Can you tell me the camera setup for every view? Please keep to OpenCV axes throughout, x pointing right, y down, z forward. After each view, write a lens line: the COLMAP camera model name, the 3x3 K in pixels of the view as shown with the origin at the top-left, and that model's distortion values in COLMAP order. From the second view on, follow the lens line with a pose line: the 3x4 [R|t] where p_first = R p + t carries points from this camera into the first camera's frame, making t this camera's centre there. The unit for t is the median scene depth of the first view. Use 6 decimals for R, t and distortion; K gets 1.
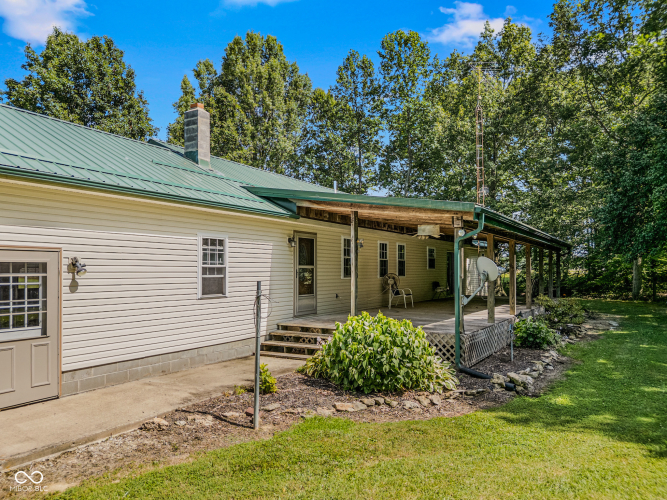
lens RADIAL K [[469.2, 0, 333.5], [0, 469.2, 250.0], [0, 0, 1]] dist [0.038171, -0.000046]
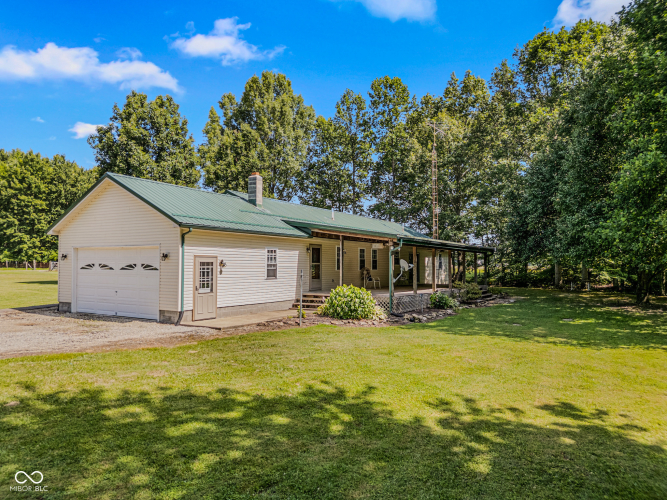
lens RADIAL K [[466.4, 0, 331.3], [0, 466.4, 230.3], [0, 0, 1]] dist [0.045096, 0.000287]
pose [[0.999985, 0.004194, -0.003522, 0.003399], [-0.004307, 0.999457, -0.032657, -0.016406], [0.003383, 0.032672, 0.999460, -0.387427]]
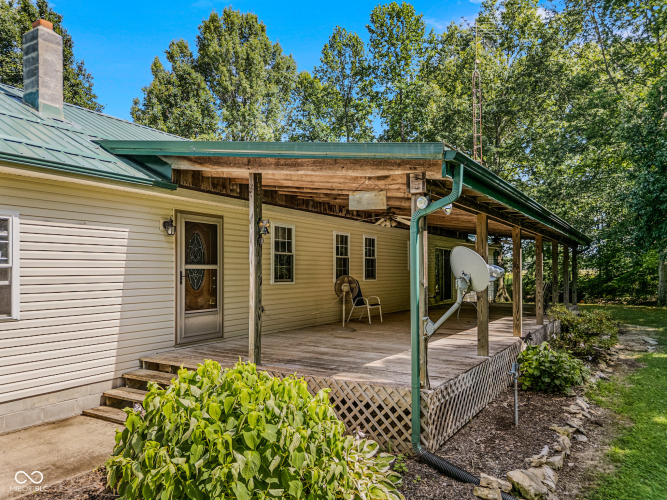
lens RADIAL K [[470.2, 0, 334.1], [0, 470.2, 252.8], [0, 0, 1]] dist [0.028370, -0.002587]
pose [[0.999963, -0.002293, -0.008233, 0.063514], [0.002327, 0.999988, 0.004211, 0.006710], [0.008223, -0.004230, 0.999957, 0.166417]]
